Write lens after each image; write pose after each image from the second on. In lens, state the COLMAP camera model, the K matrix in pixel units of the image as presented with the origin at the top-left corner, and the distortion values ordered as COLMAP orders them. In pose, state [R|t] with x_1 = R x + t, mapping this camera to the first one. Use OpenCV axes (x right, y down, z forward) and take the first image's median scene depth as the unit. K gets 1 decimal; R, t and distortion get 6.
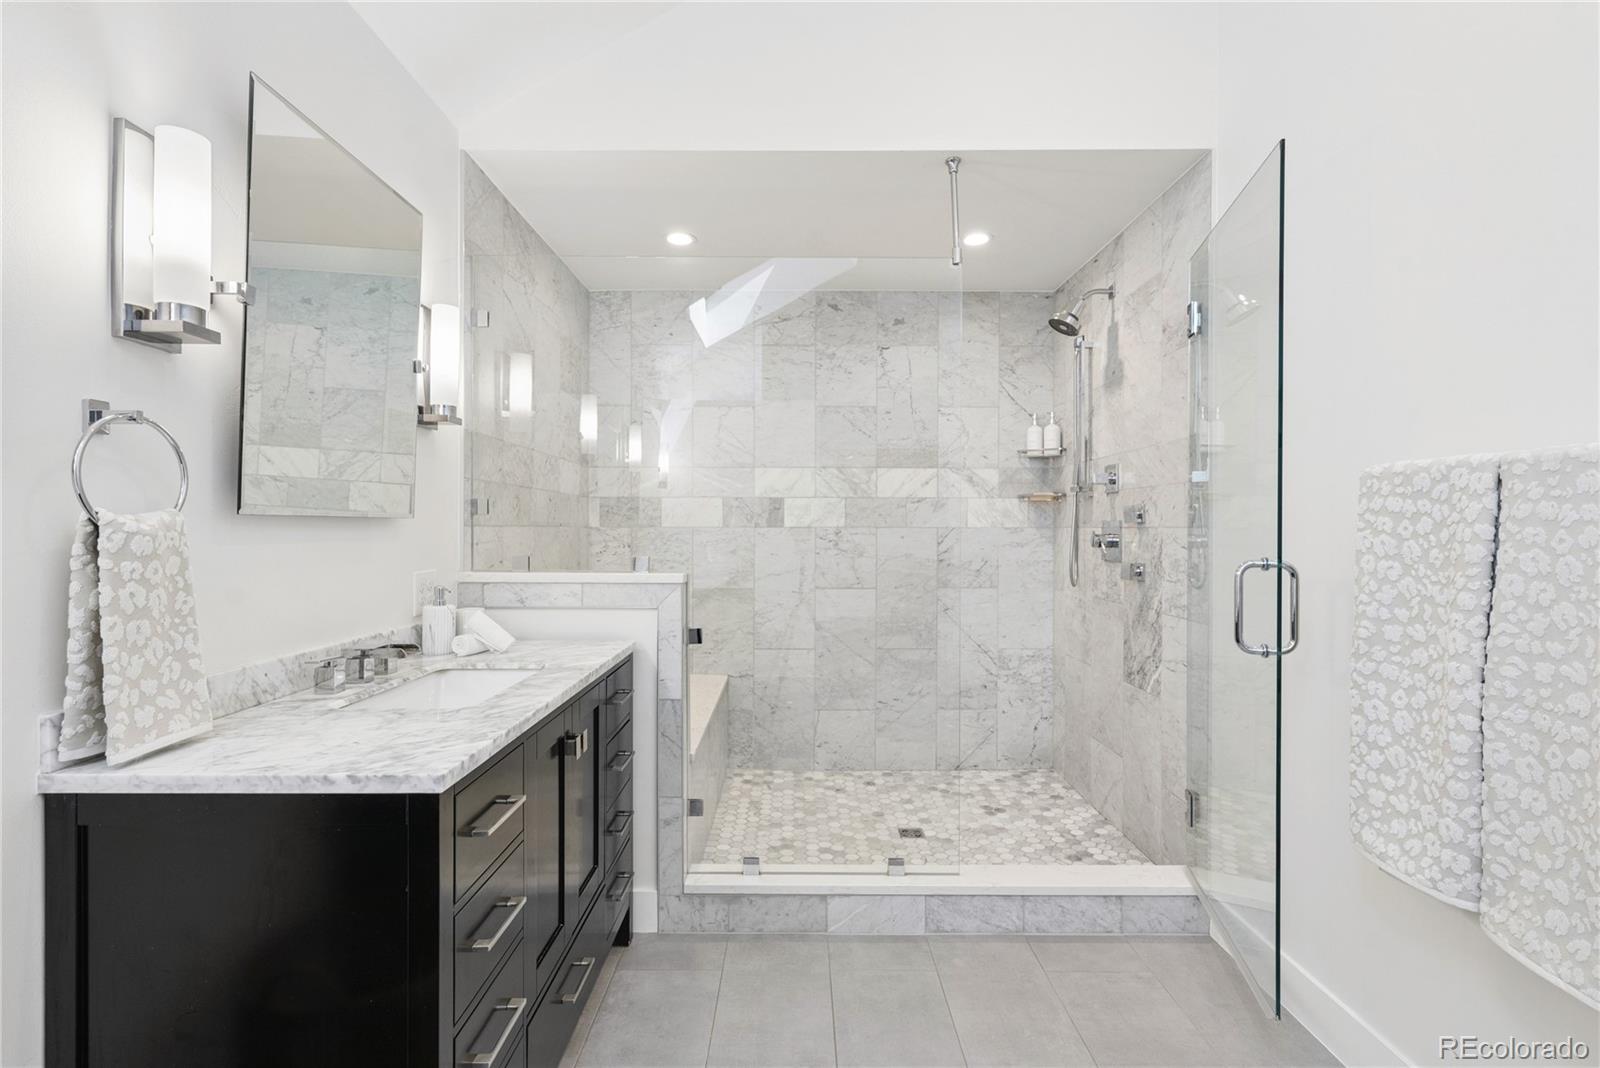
lens RADIAL K [[730.0, 0, 801.9], [0, 730.0, 532.3], [0, 0, 1]] dist [0.002676, -0.002685]
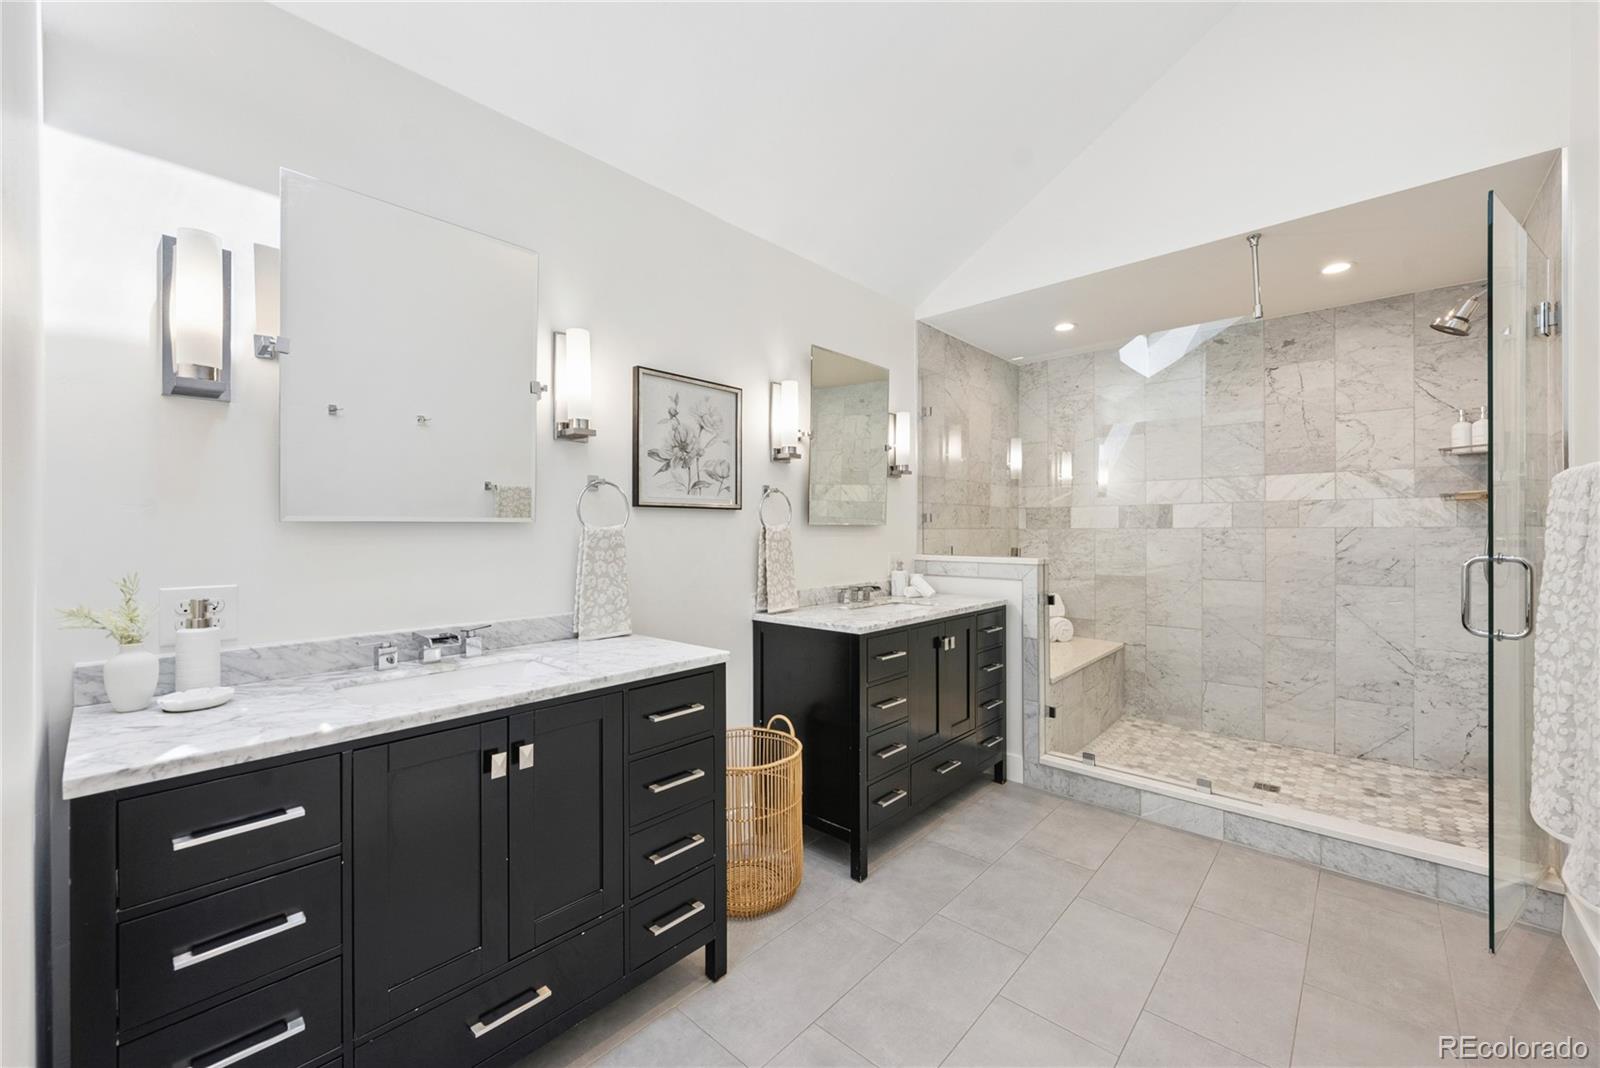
lens RADIAL K [[633.8, 0, 801.4], [0, 633.8, 532.7], [0, 0, 1]] dist [-0.000385, 0.000010]
pose [[0.737392, -0.001860, -0.675463, 0.280260], [0.000885, 0.999998, -0.001787, 0.002506], [0.675464, 0.000720, 0.737392, -0.253388]]
